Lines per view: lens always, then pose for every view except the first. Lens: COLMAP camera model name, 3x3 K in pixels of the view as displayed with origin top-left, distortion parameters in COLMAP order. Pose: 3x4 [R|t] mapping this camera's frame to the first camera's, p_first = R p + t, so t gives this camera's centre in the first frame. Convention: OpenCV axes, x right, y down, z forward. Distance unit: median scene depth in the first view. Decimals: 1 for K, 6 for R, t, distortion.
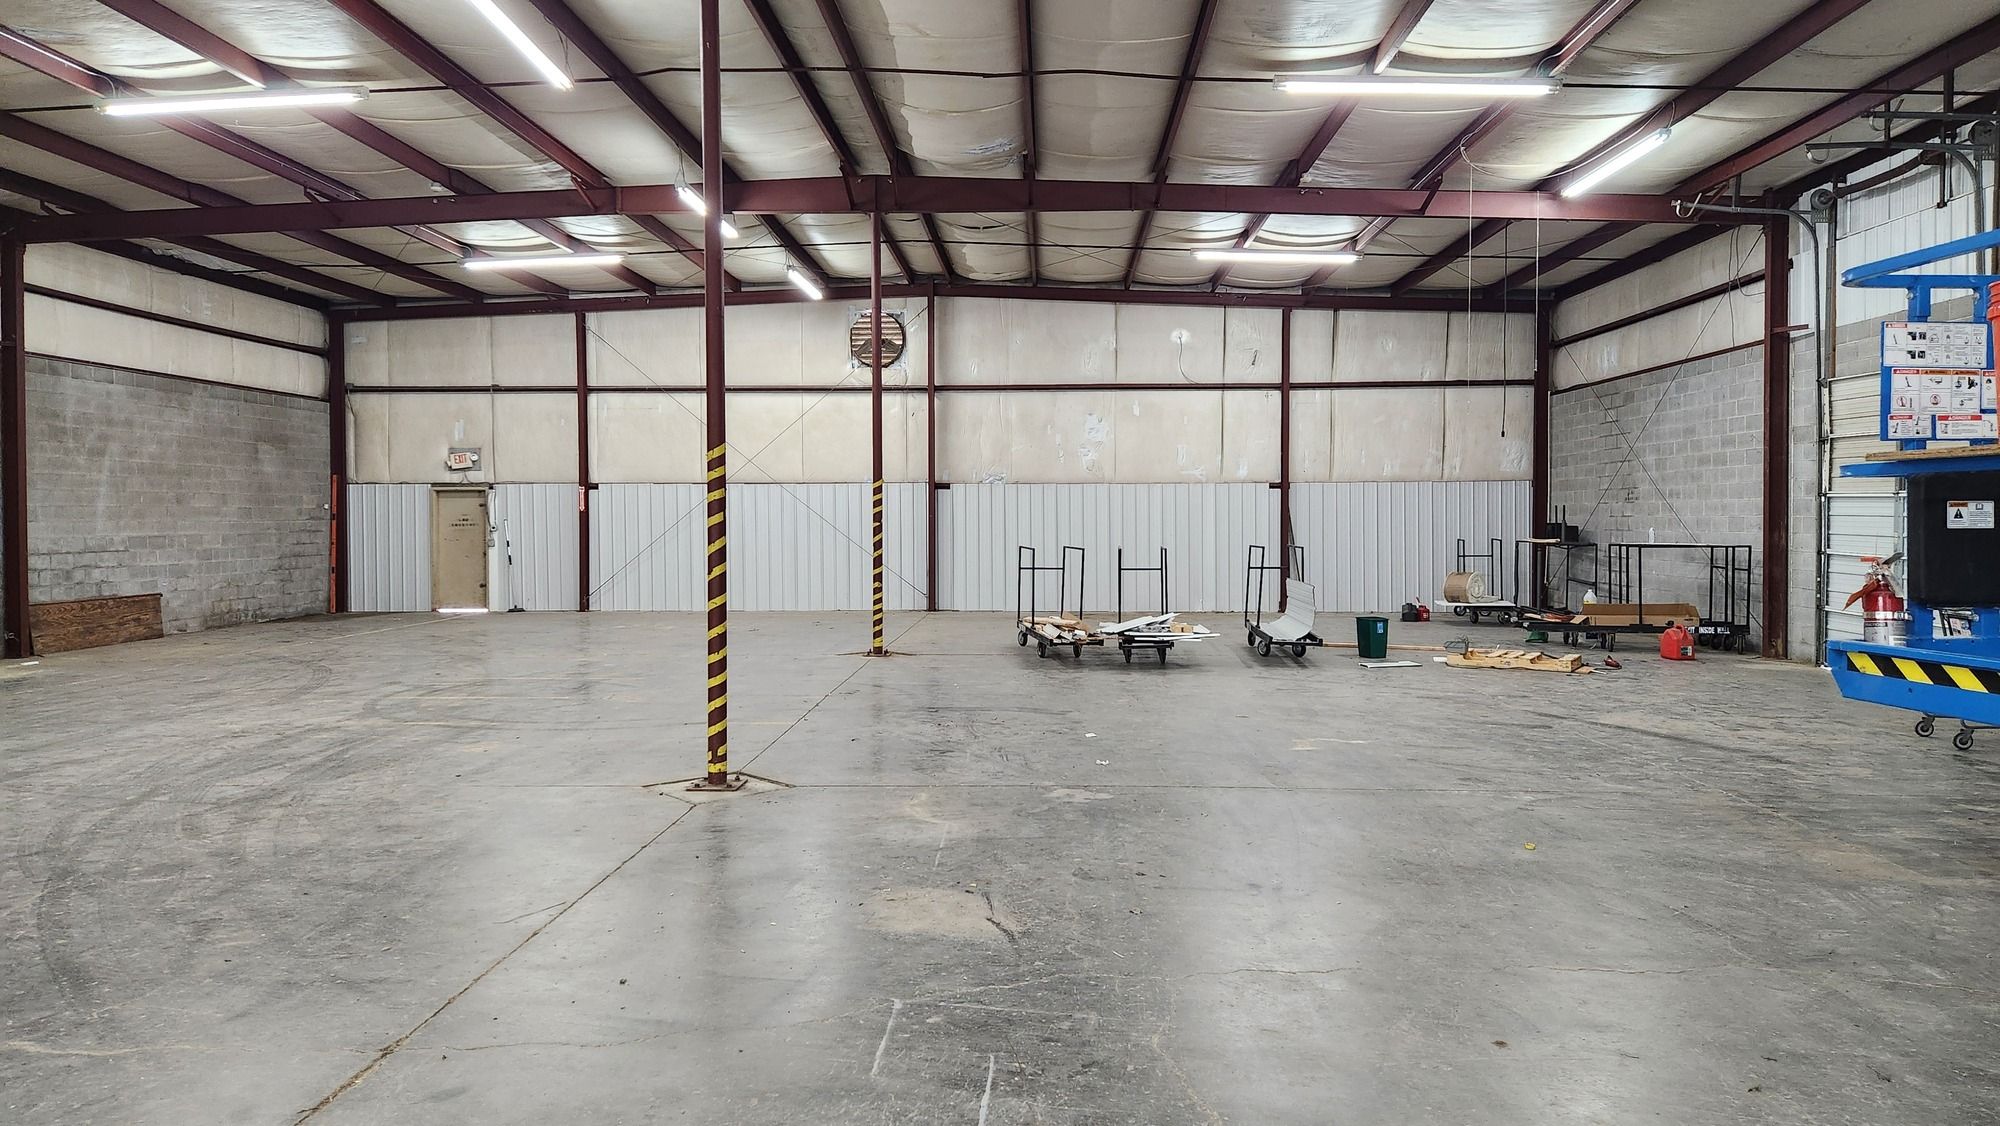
lens RADIAL K [[1328.4, 0, 1000.0], [0, 1328.4, 563.0], [0, 0, 1]] dist [0.098367, -0.088435]
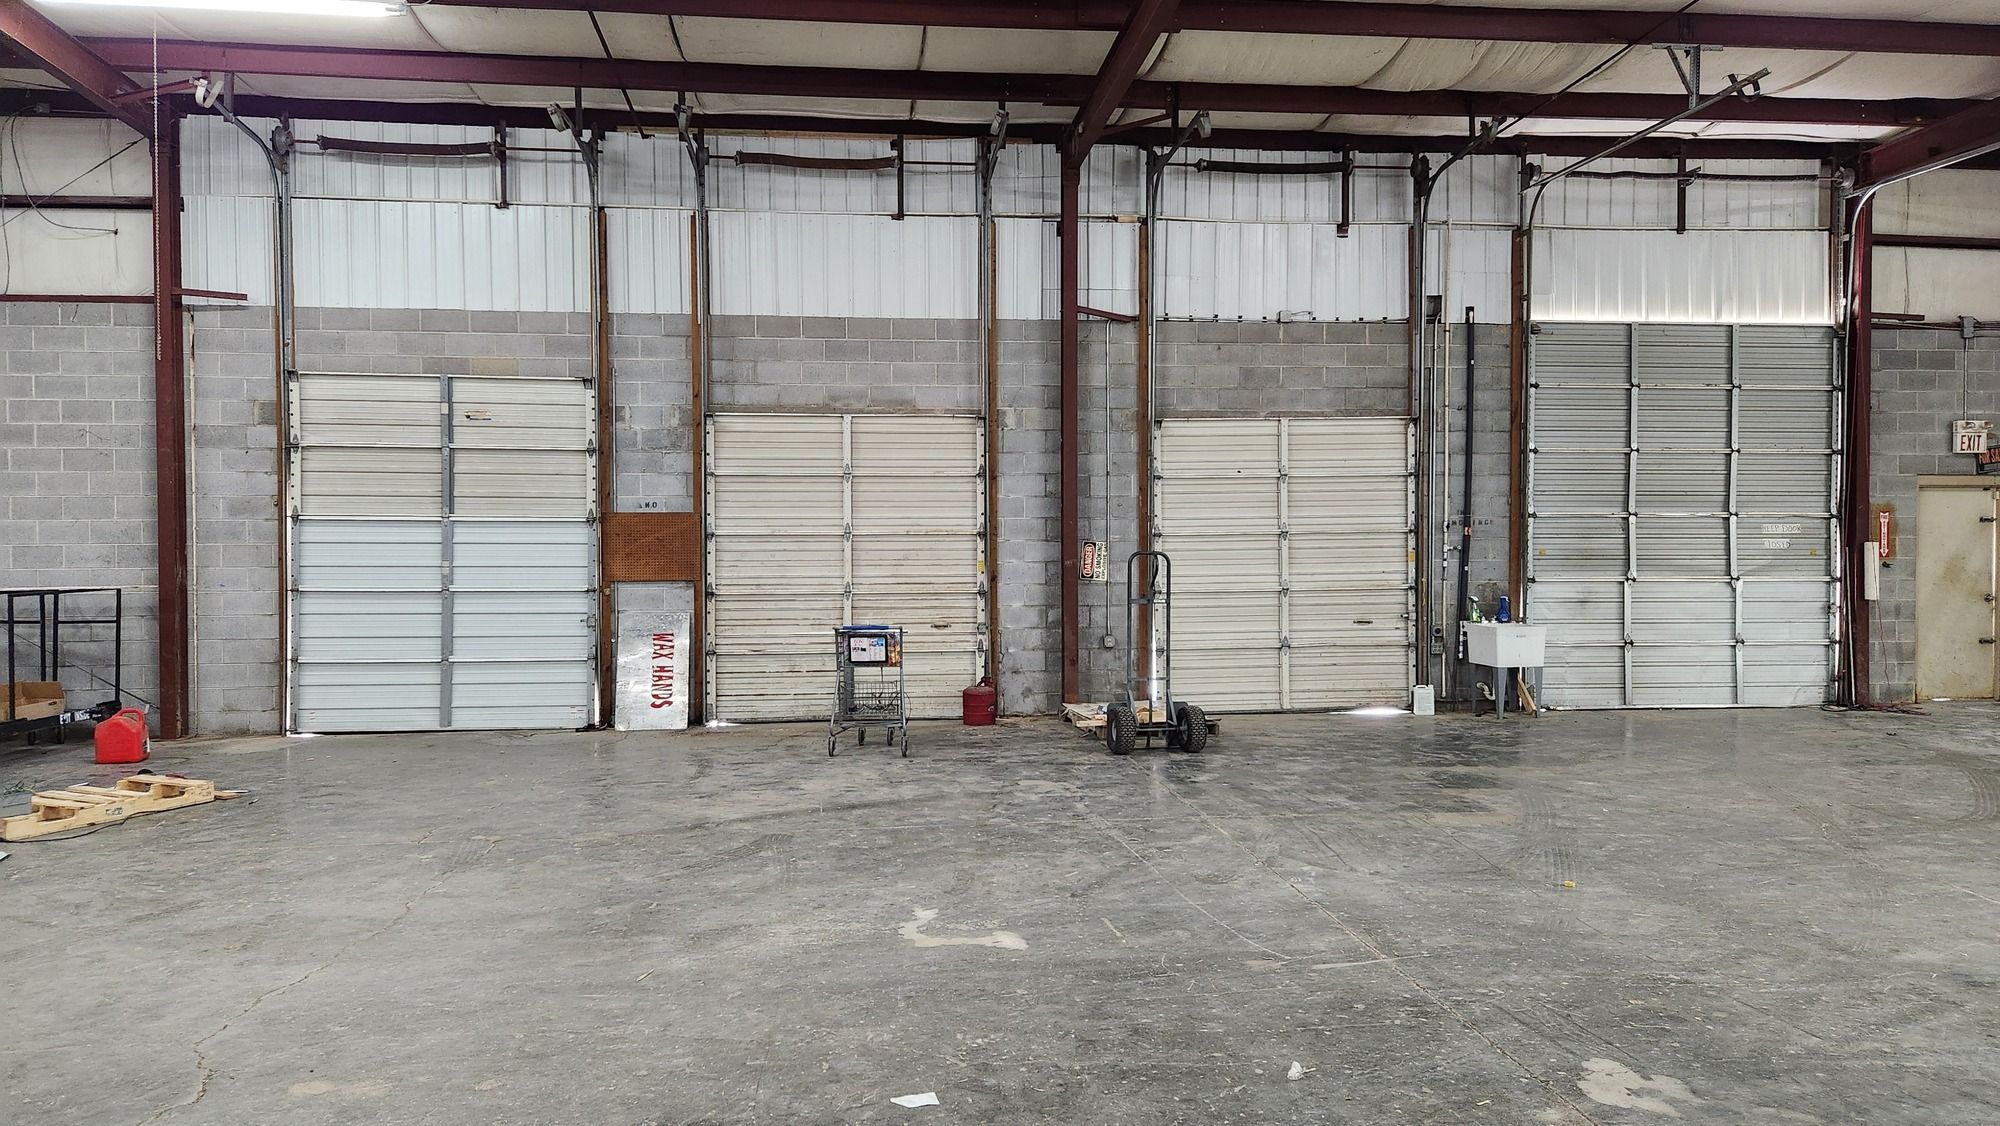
lens RADIAL K [[1328.4, 0, 1000.0], [0, 1328.4, 563.0], [0, 0, 1]] dist [0.098367, -0.088435]
pose [[-0.137000, -0.013584, 0.990478, -0.215577], [0.037877, 0.999103, 0.018941, -0.022104], [-0.989847, 0.040112, -0.136363, 0.665731]]
